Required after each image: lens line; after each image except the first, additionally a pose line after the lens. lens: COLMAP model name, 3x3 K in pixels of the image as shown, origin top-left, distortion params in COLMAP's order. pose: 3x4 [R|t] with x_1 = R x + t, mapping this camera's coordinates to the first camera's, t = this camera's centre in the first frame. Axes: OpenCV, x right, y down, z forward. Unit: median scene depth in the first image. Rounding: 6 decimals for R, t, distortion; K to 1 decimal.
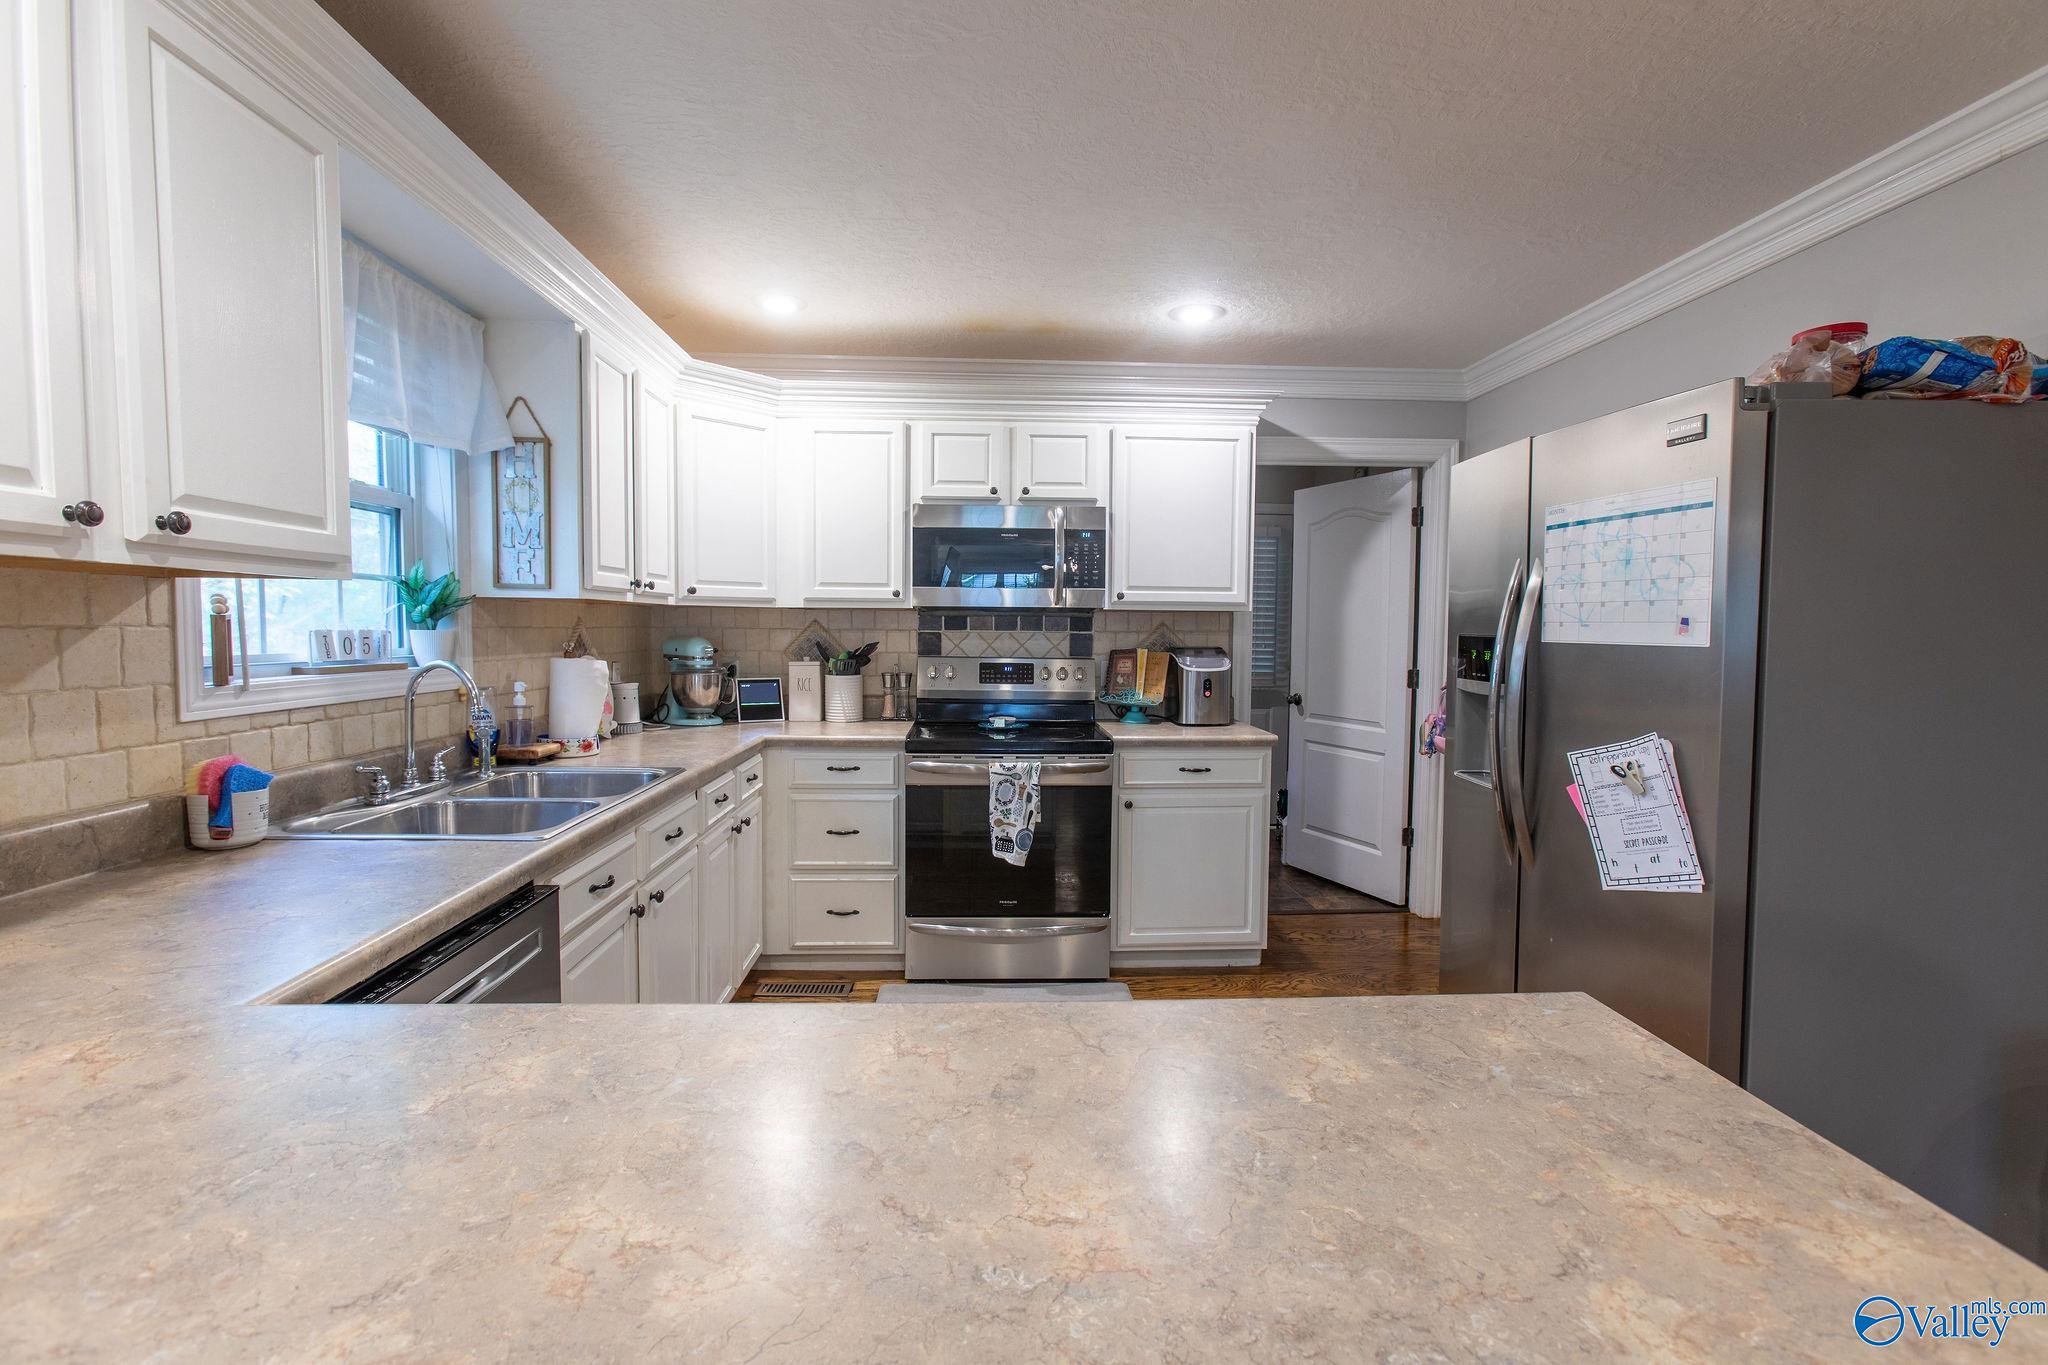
lens RADIAL K [[907.7, 0, 1018.0], [0, 907.7, 680.2], [0, 0, 1]] dist [-0.009893, 0.009398]
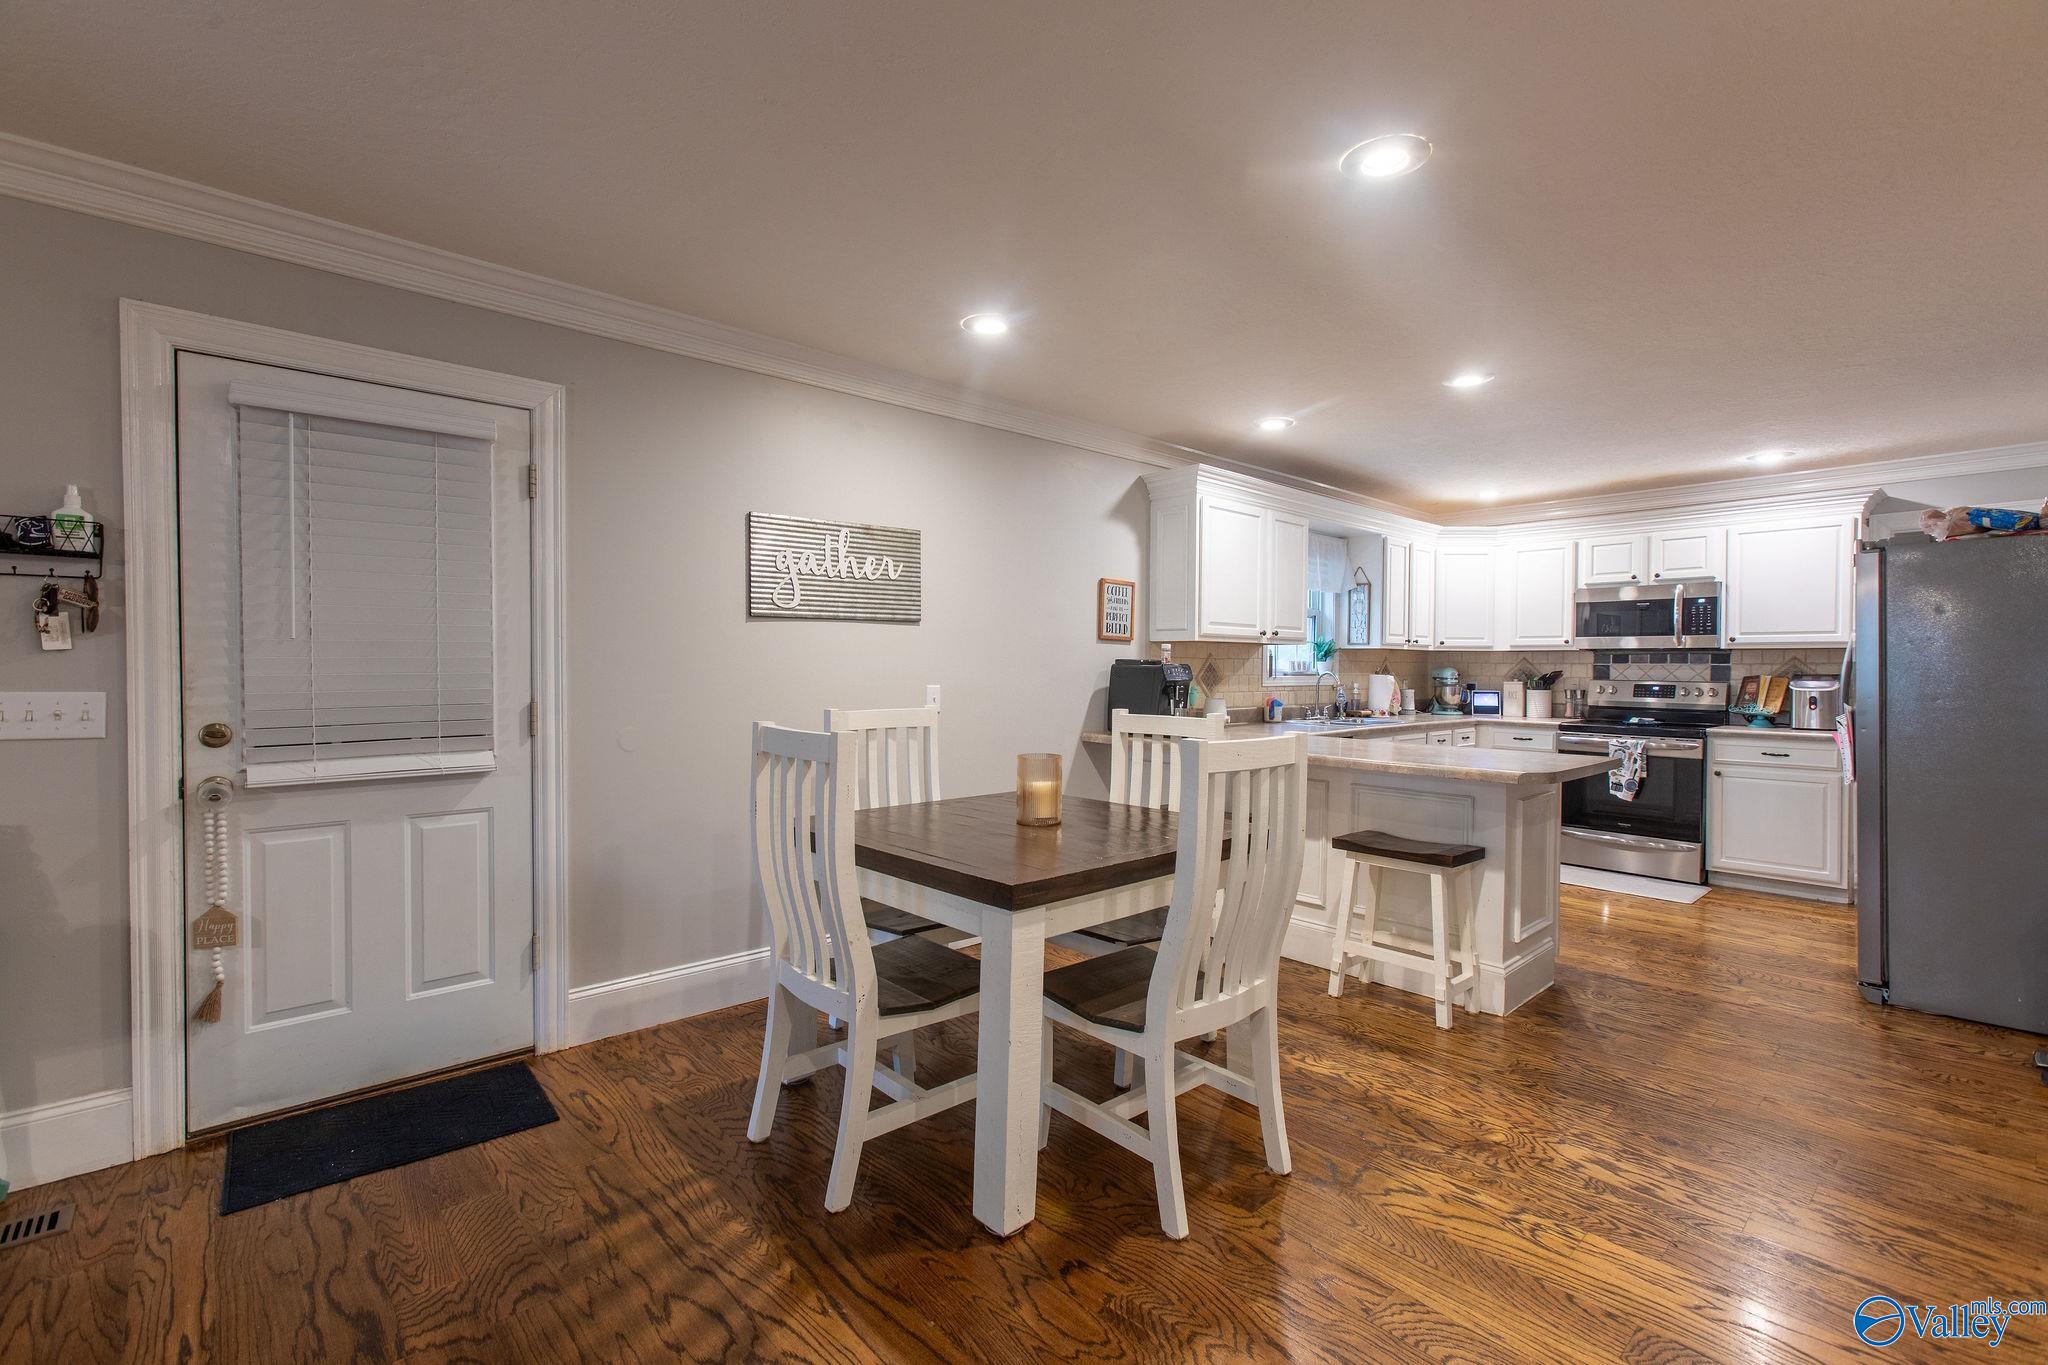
lens RADIAL K [[904.3, 0, 1021.8], [0, 904.3, 679.1], [0, 0, 1]] dist [-0.011882, 0.008583]
pose [[0.634841, 0.007293, -0.772608, 0.554435], [-0.047224, 0.998452, -0.029379, 0.077013], [0.771198, 0.055137, 0.634203, -0.905371]]
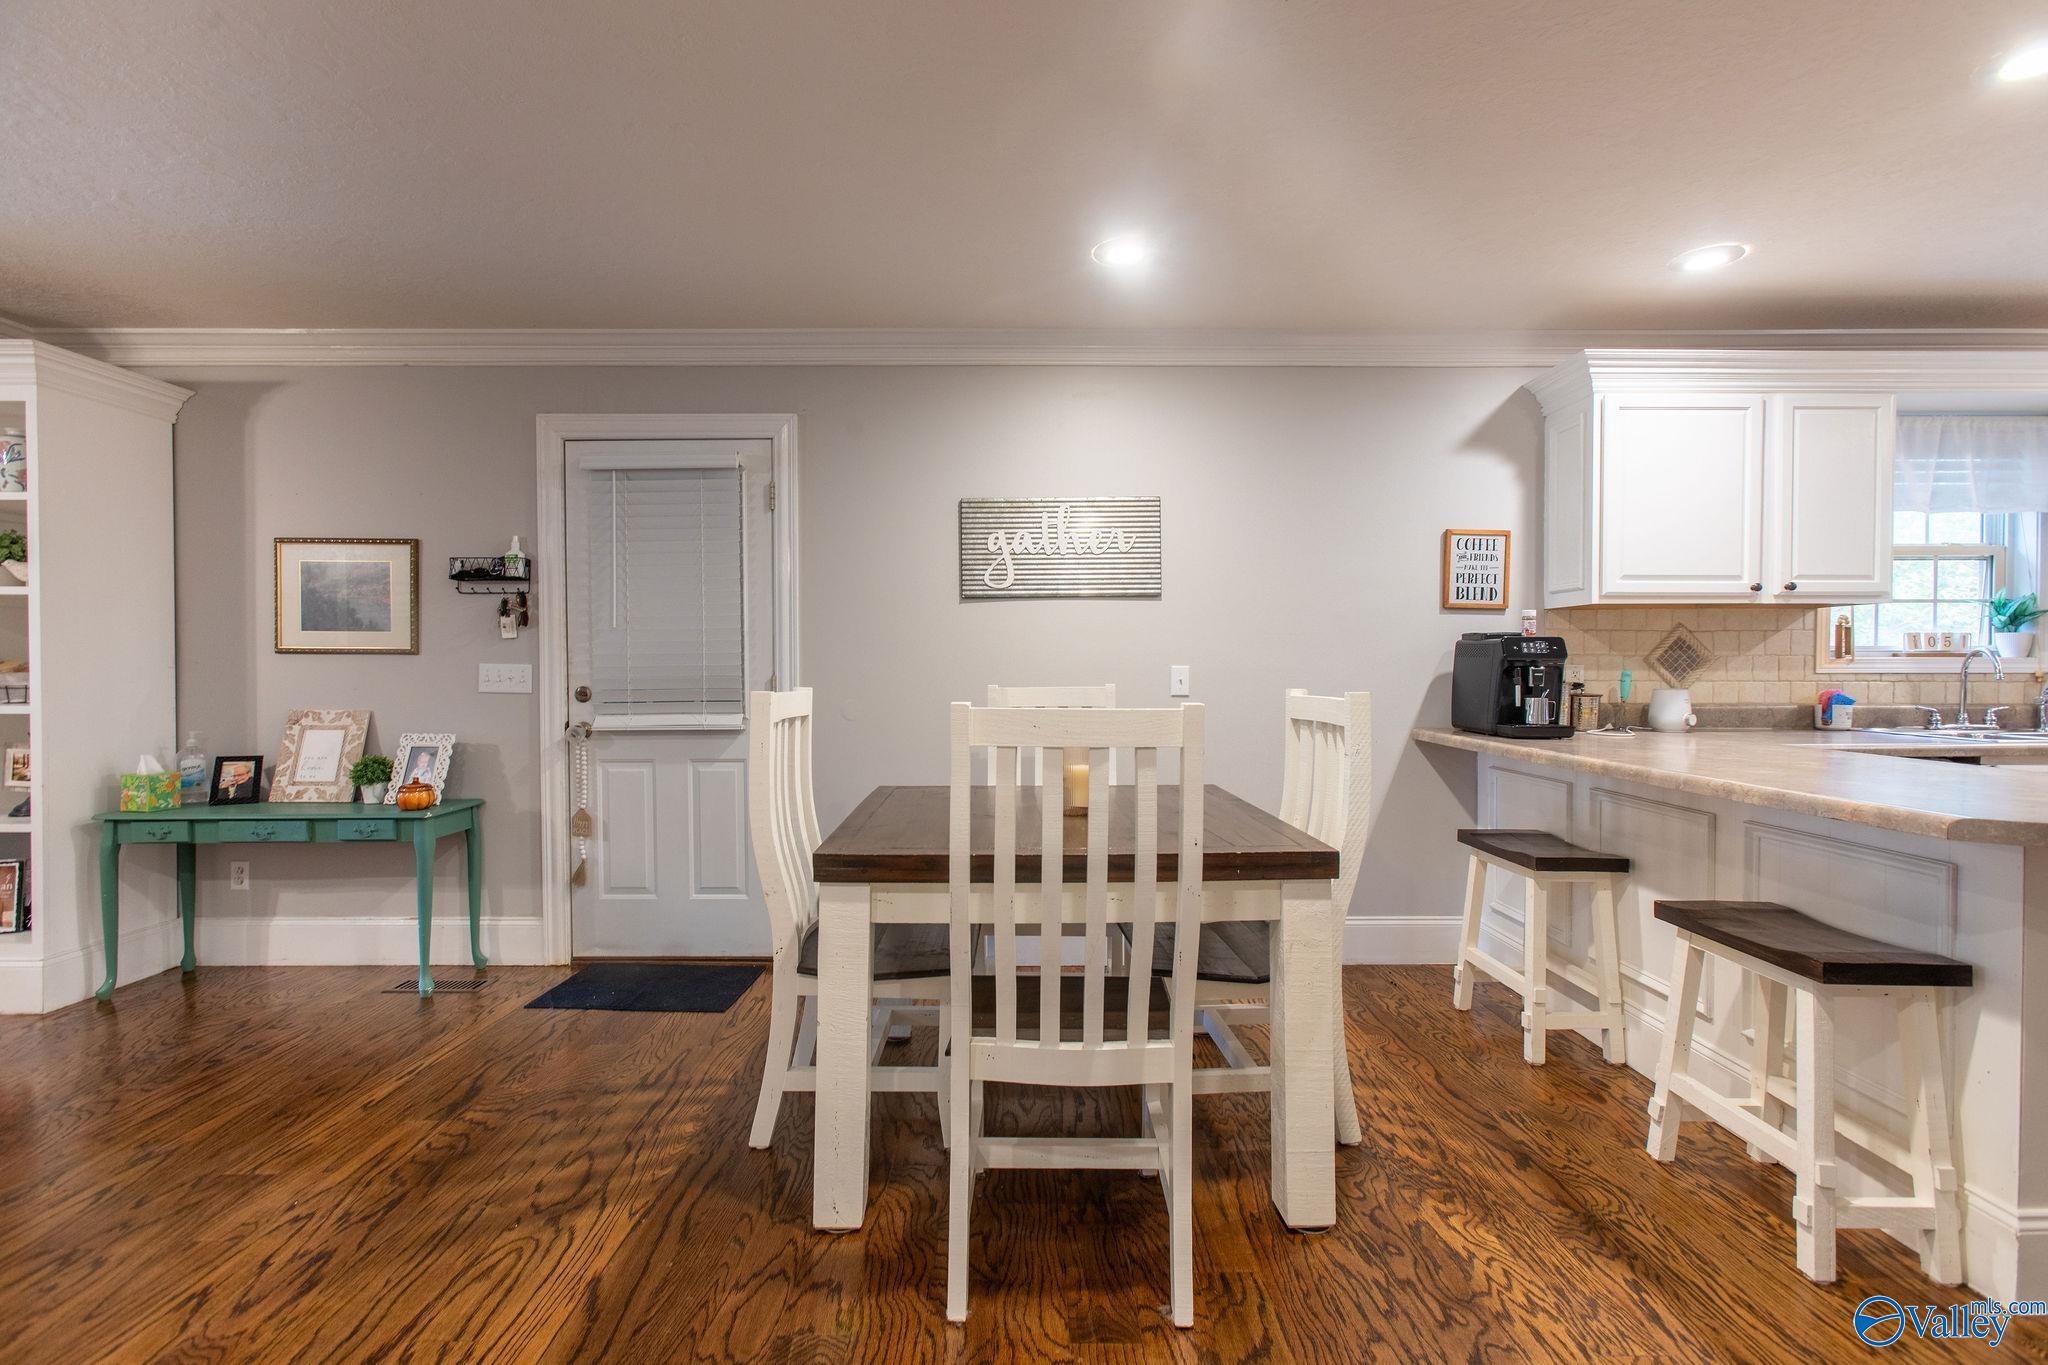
lens RADIAL K [[907.7, 0, 1018.0], [0, 907.7, 680.2], [0, 0, 1]] dist [-0.009893, 0.009398]
pose [[-0.040743, 0.004348, -0.999160, 0.642687], [-0.059067, 0.998231, 0.006753, 0.076671], [0.997422, 0.059293, -0.040414, -0.402655]]
